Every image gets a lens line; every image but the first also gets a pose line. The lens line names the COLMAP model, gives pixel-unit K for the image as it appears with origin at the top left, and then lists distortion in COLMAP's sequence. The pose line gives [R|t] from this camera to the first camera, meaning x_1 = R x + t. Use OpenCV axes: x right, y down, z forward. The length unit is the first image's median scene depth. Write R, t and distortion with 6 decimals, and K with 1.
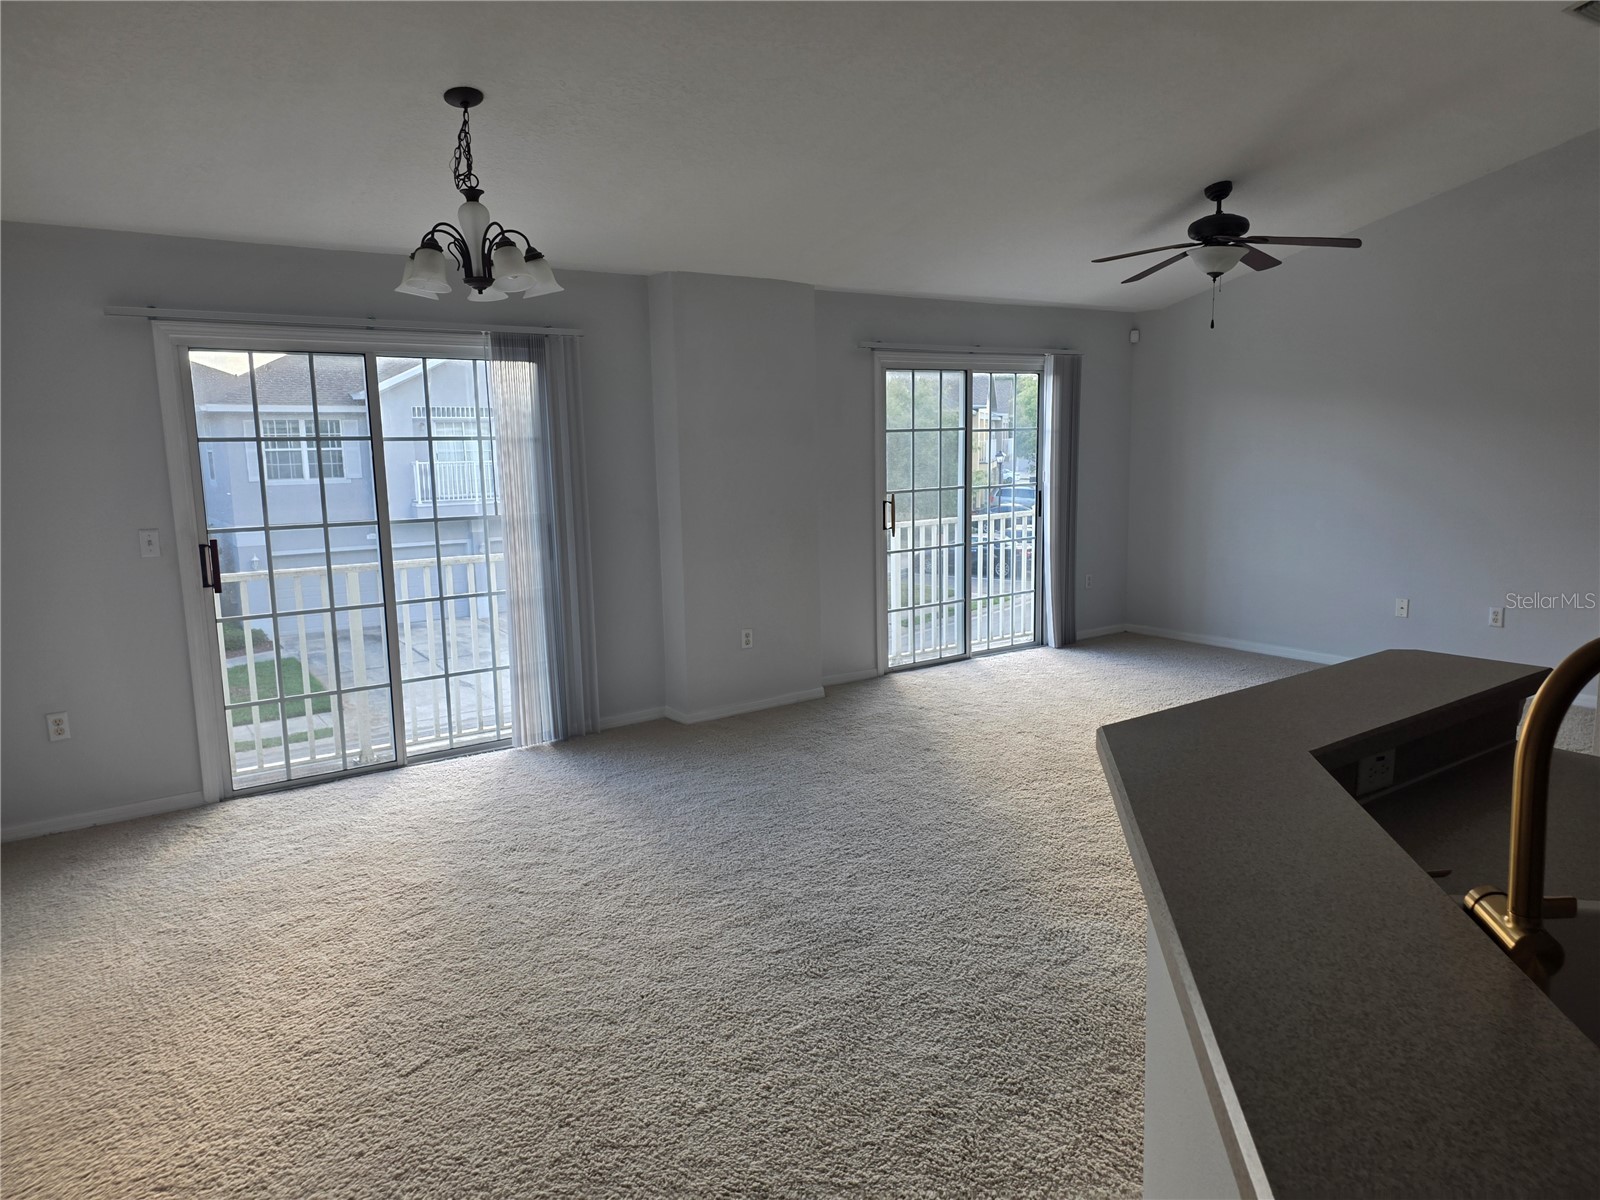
lens RADIAL K [[1061.3, 0, 791.3], [0, 1061.3, 575.0], [0, 0, 1]] dist [0.110296, -0.102169]
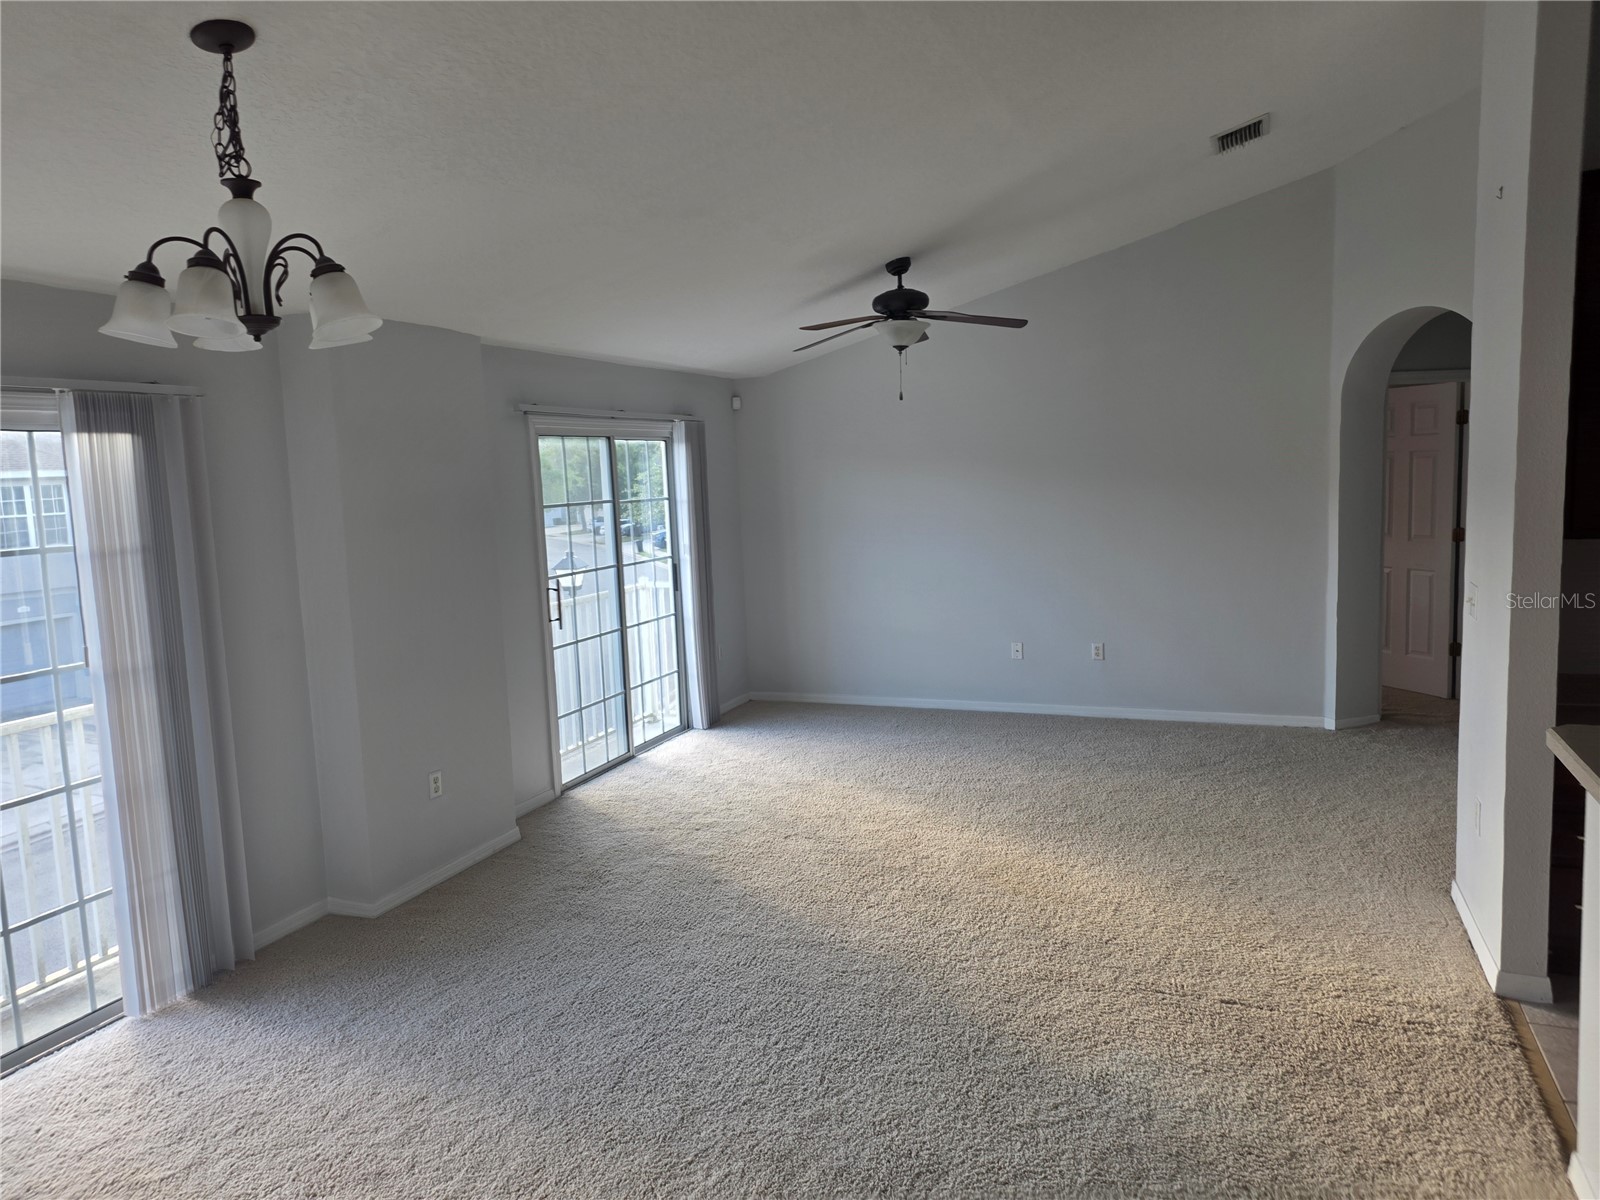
lens RADIAL K [[1093.6, 0, 806.0], [0, 1093.6, 573.6], [0, 0, 1]] dist [0.161345, -0.200201]
pose [[0.856058, -0.070670, 0.512025, -0.230634], [0.099130, 0.994668, -0.028452, -0.045591], [-0.507284, 0.075113, 0.858499, 0.172549]]
